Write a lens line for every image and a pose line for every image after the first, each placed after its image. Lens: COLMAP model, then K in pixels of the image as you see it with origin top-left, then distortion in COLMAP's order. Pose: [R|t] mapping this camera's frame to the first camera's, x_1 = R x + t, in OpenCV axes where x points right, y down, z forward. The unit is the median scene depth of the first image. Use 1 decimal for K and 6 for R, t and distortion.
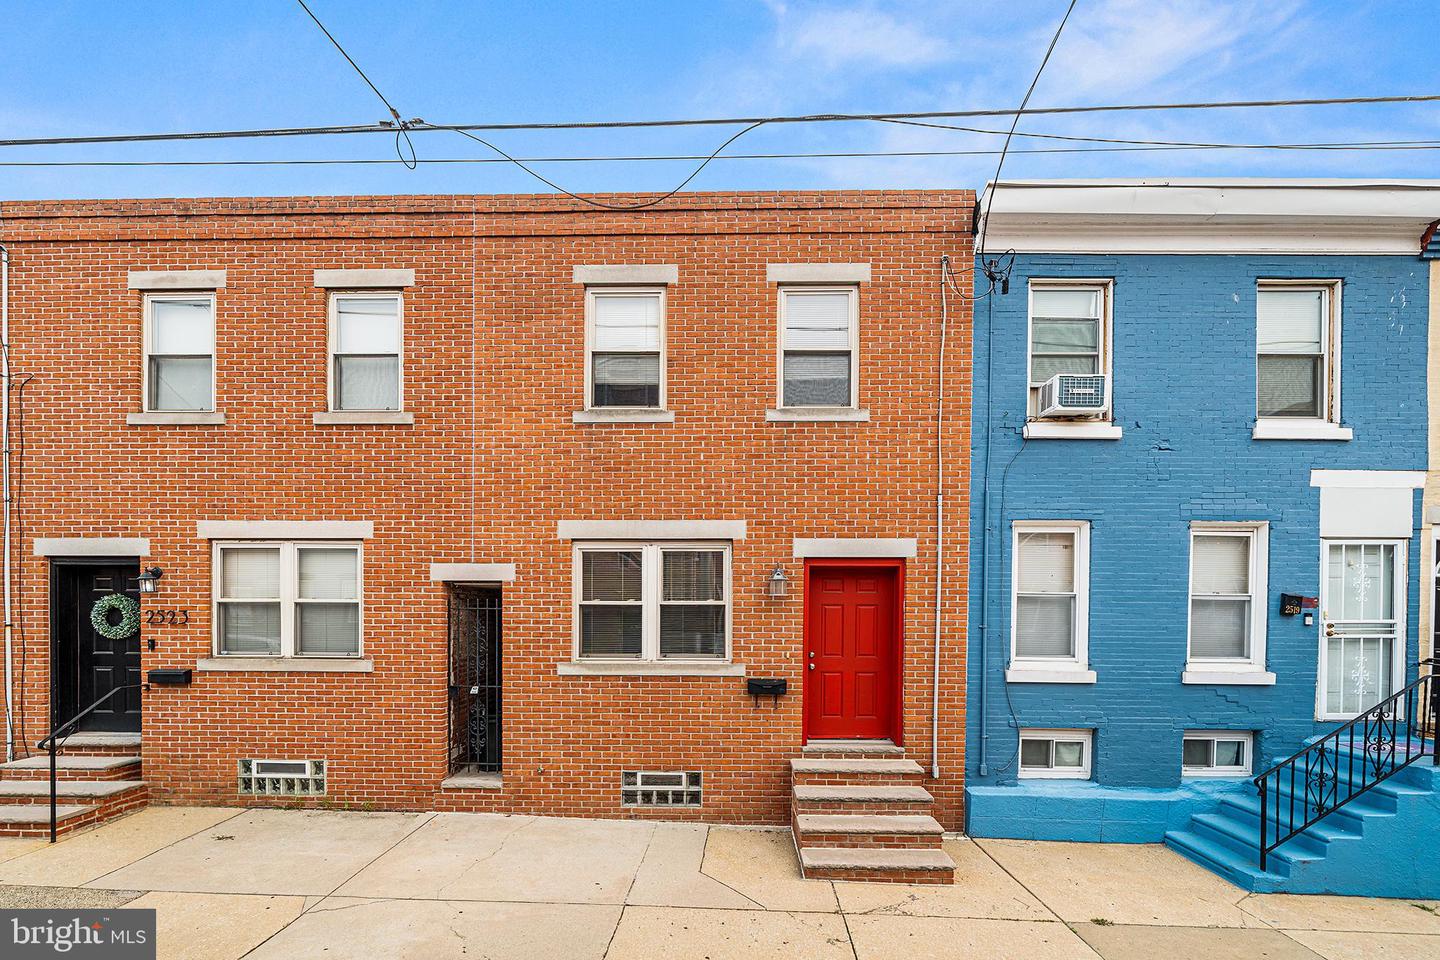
lens RADIAL K [[586.1, 0, 749.1], [0, 586.1, 521.2], [0, 0, 1]] dist [-0.001487, -0.000640]
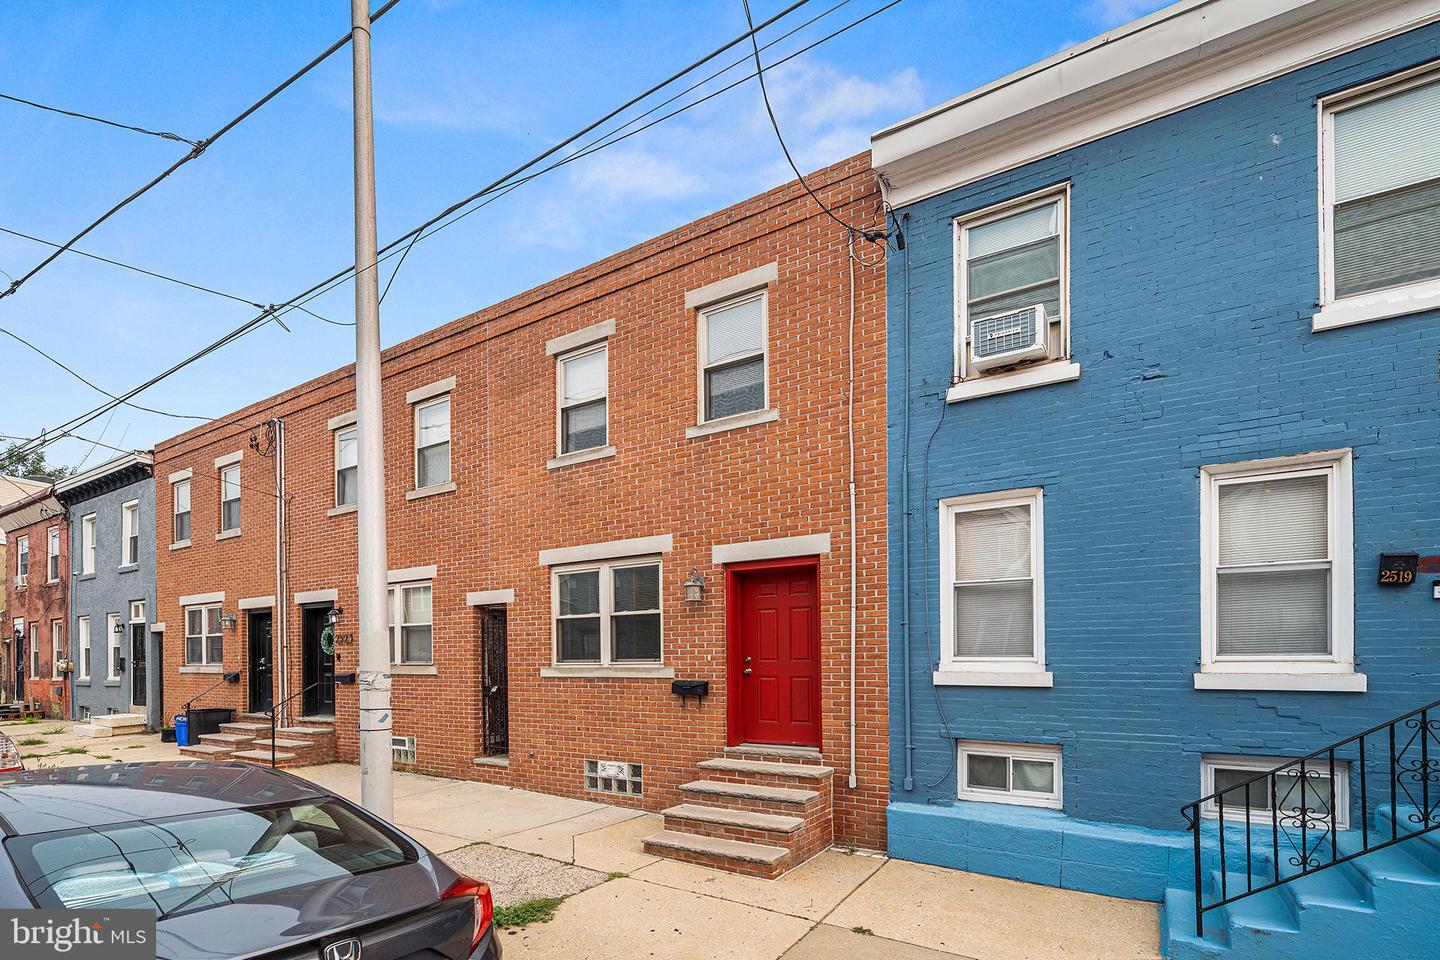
lens RADIAL K [[617.5, 0, 716.5], [0, 617.5, 543.0], [0, 0, 1]] dist [-0.000394, 0.000020]
pose [[0.875655, -0.104908, -0.471404, 0.610940], [0.091681, 0.994481, -0.051015, 0.082217], [0.474154, 0.001453, 0.880441, 0.041530]]
